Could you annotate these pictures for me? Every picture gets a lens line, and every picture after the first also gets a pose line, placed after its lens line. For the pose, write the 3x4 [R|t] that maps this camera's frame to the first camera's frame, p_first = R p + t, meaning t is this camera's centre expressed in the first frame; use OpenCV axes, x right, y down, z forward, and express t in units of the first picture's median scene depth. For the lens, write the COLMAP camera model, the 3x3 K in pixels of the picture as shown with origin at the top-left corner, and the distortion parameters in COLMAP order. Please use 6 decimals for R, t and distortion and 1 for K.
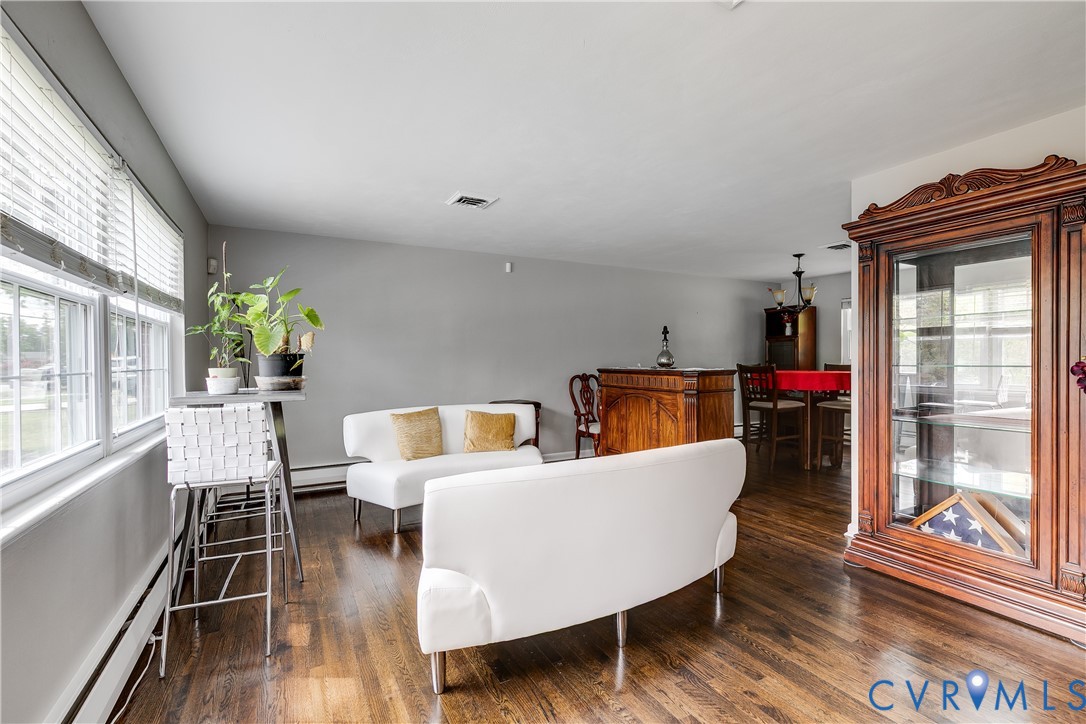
lens RADIAL K [[500.3, 0, 544.6], [0, 500.3, 364.1], [0, 0, 1]] dist [0.012874, -0.001650]
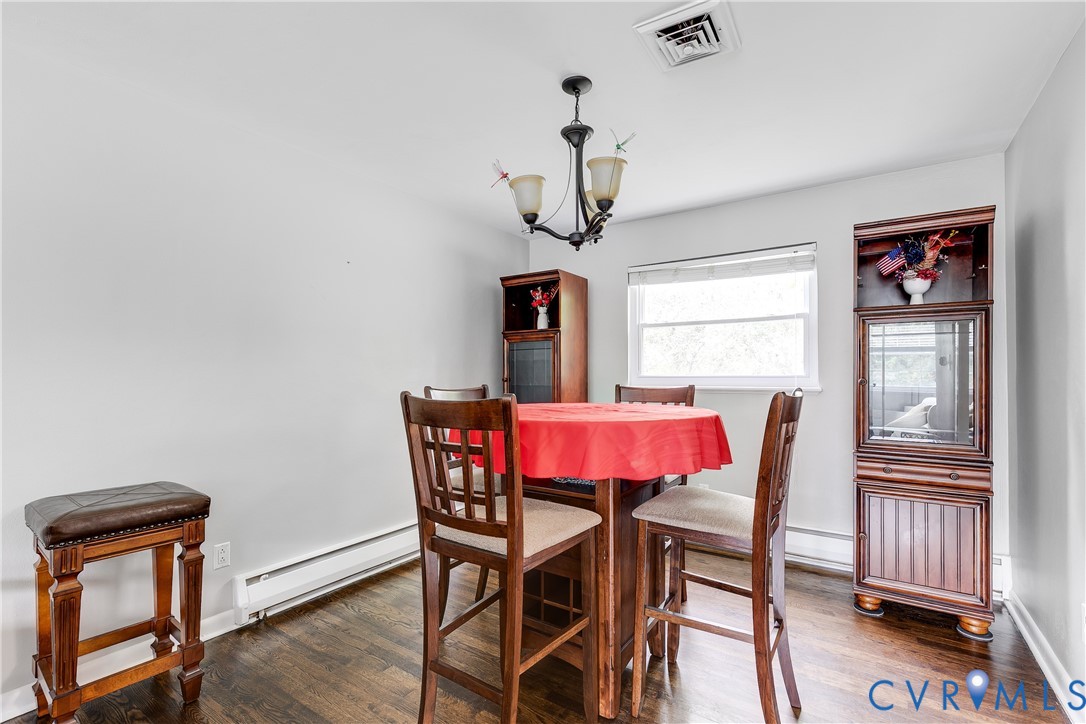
lens RADIAL K [[500.3, 0, 545.9], [0, 500.3, 370.8], [0, 0, 1]] dist [0.012874, -0.001650]
pose [[0.887521, 0.007380, 0.460708, 0.250908], [0.002023, 0.999800, -0.019911, -0.005322], [-0.460763, 0.018604, 0.887328, 0.540376]]
